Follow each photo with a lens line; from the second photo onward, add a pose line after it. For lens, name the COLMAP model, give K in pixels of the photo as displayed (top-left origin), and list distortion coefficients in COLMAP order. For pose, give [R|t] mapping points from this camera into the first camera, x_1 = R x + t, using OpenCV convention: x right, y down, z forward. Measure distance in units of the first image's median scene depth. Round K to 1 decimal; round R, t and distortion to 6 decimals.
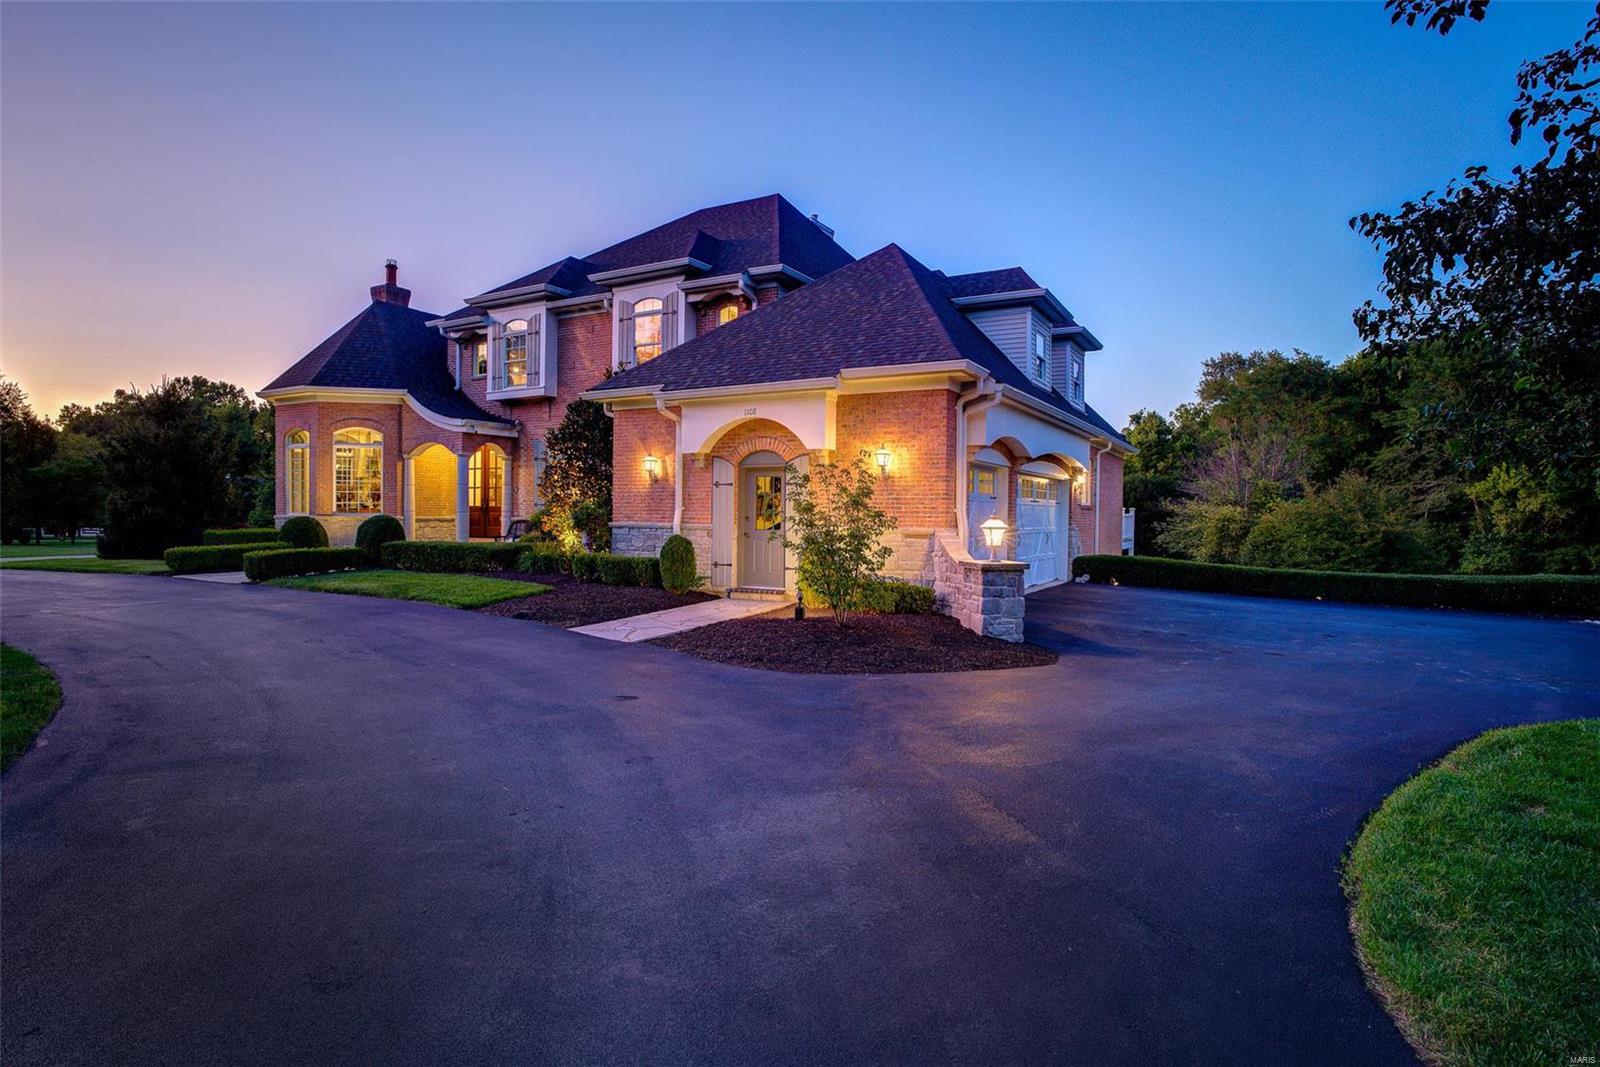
lens RADIAL K [[836.3, 0, 800.0], [0, 836.3, 533.5], [0, 0, 1]] dist [-0.073802, 0.048963]
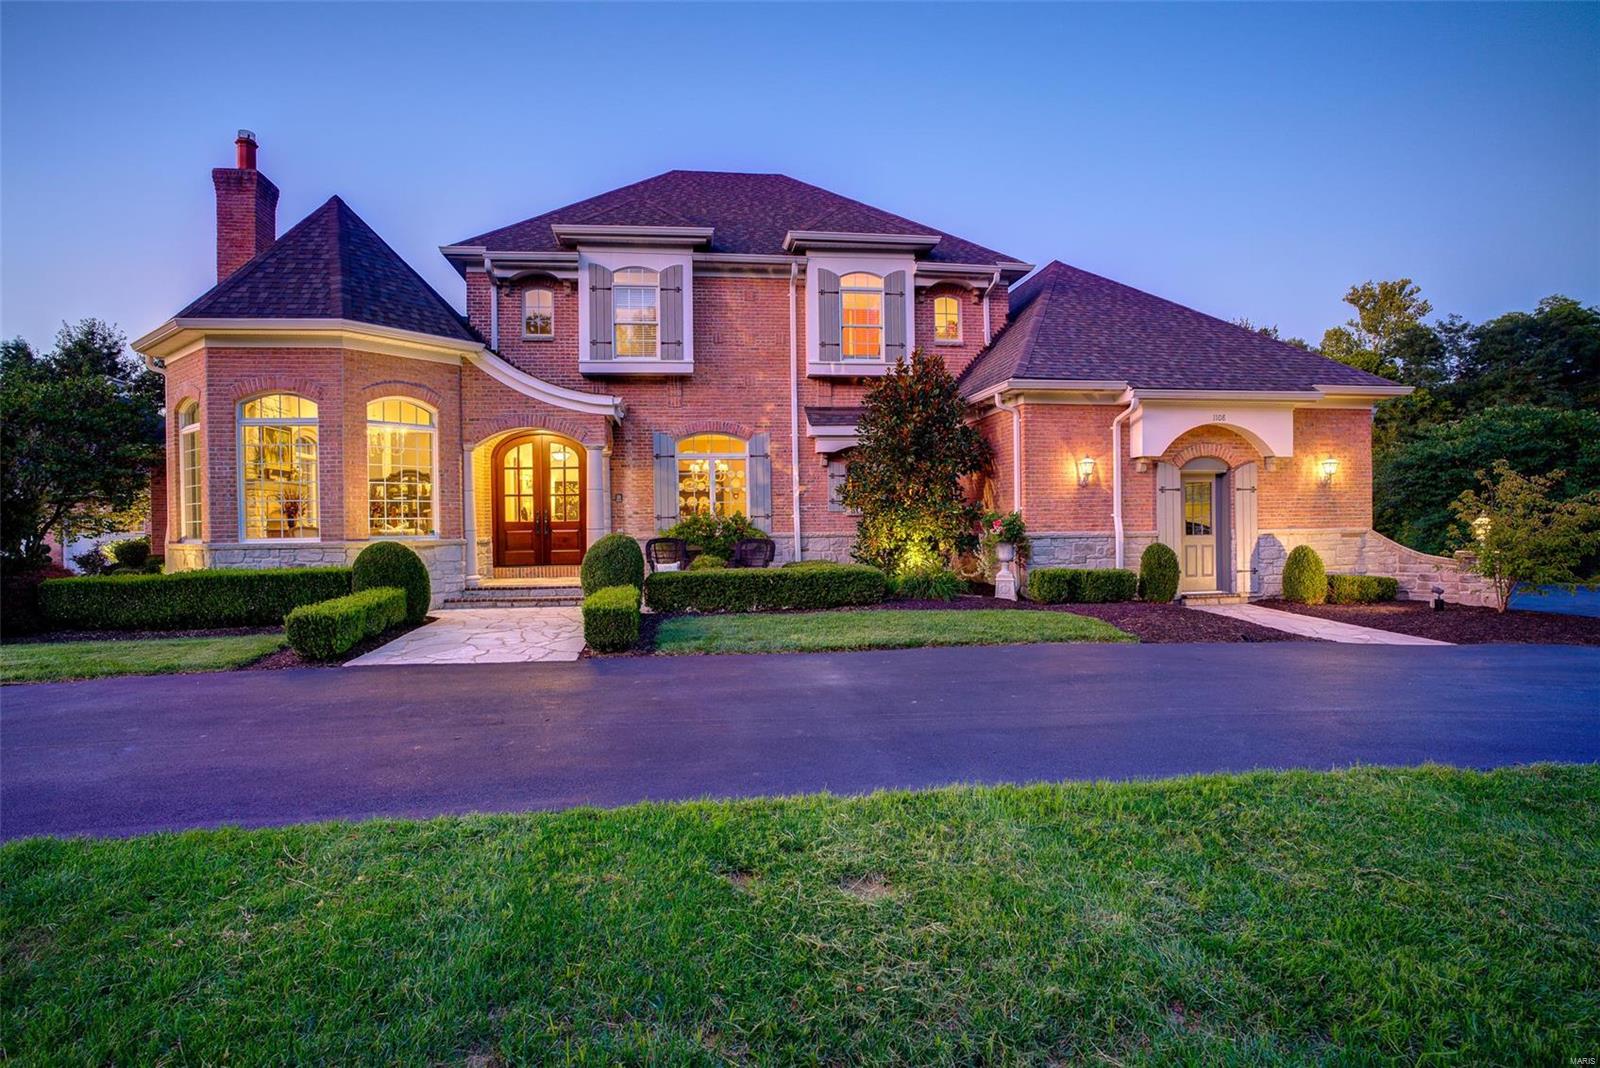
lens RADIAL K [[836.3, 0, 800.0], [0, 836.3, 534.0], [0, 0, 1]] dist [-0.073802, 0.048963]
pose [[0.800092, -0.025573, 0.599332, -0.696708], [0.035765, 0.999347, -0.005104, -0.011946], [-0.598810, 0.025519, 0.800484, 0.335487]]
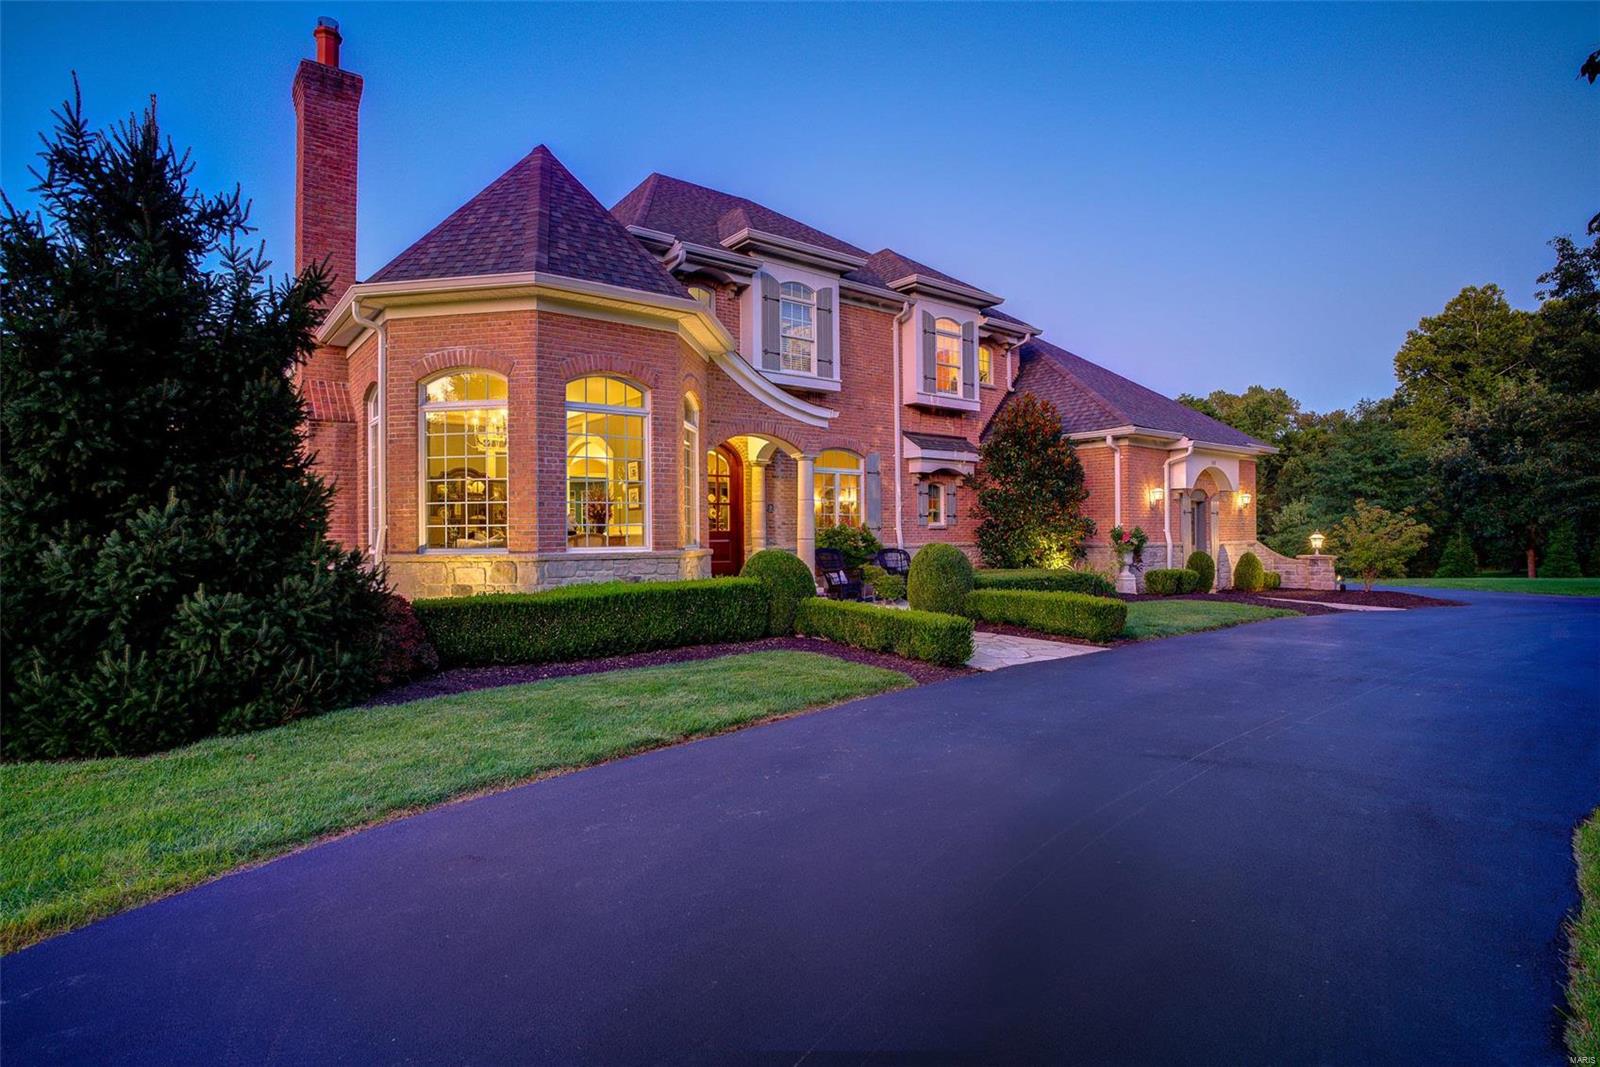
lens RADIAL K [[836.3, 0, 800.0], [0, 836.3, 533.5], [0, 0, 1]] dist [-0.073802, 0.048963]
pose [[0.376787, -0.006278, 0.926279, -1.076344], [0.036919, 0.999284, -0.008245, -0.025056], [-0.925564, 0.037304, 0.376749, 0.741317]]
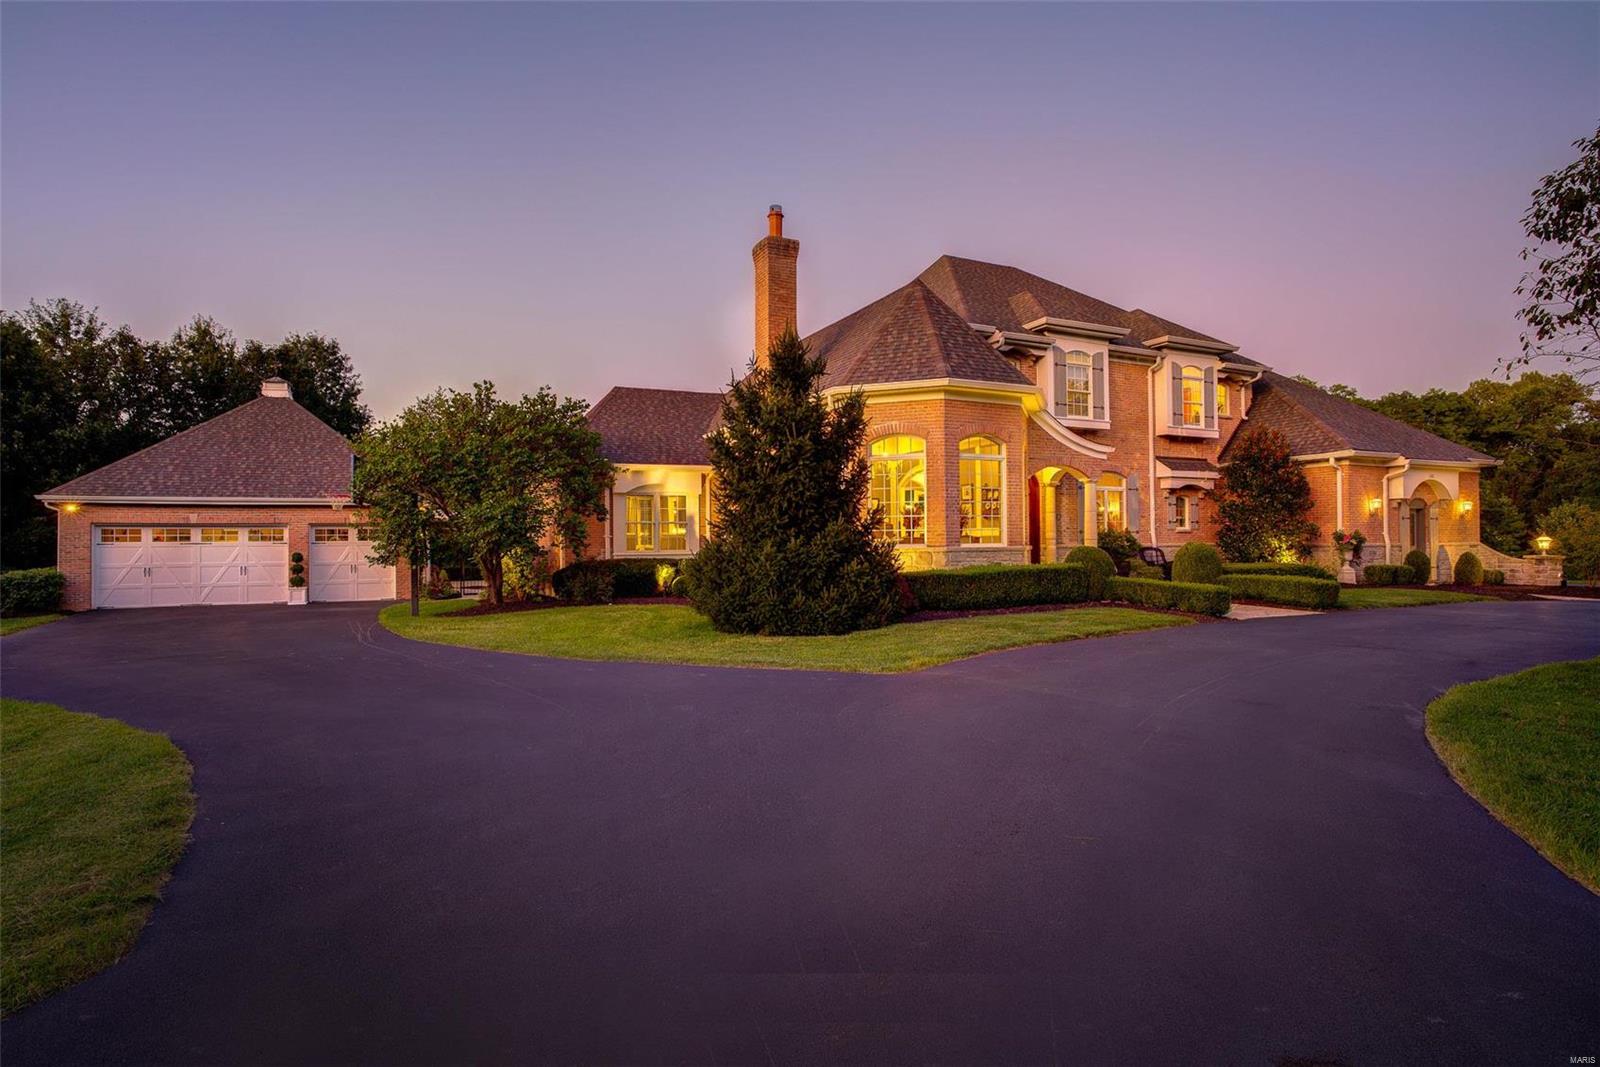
lens RADIAL K [[836.3, 0, 800.0], [0, 836.3, 533.5], [0, 0, 1]] dist [-0.073802, 0.048963]
pose [[0.581280, -0.002418, 0.813700, -1.417449], [0.033230, 0.999232, -0.020769, -0.024090], [-0.813025, 0.039112, 0.580914, 0.713610]]
